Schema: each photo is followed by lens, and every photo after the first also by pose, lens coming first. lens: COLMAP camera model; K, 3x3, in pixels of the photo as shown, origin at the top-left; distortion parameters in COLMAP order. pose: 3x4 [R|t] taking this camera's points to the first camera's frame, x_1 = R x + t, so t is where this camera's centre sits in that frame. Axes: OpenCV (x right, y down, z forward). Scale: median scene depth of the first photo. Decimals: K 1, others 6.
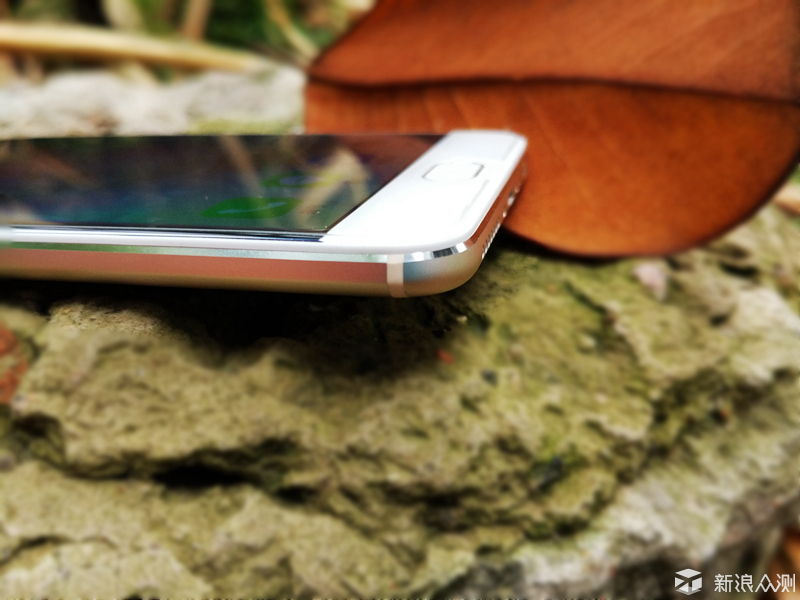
lens RADIAL K [[765.0, 0, 405.2], [0, 765.0, 299.0], [0, 0, 1]] dist [0.086767, -0.315892]
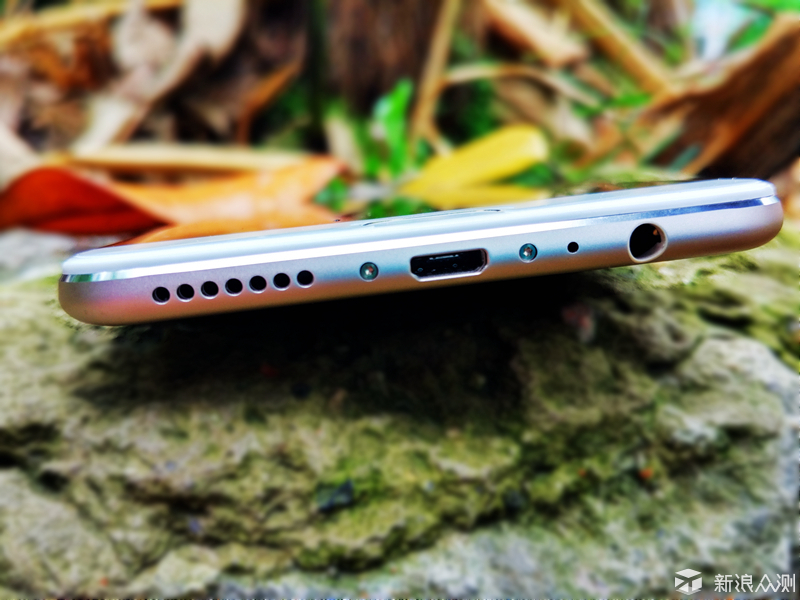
lens RADIAL K [[765.0, 0, 405.2], [0, 765.0, 299.0], [0, 0, 1]] dist [0.086767, -0.315892]
pose [[0.947033, -0.003968, -0.321112, 0.573058], [-0.052026, 0.984819, -0.165606, 0.149772], [0.316894, 0.173540, 0.932449, 0.162652]]
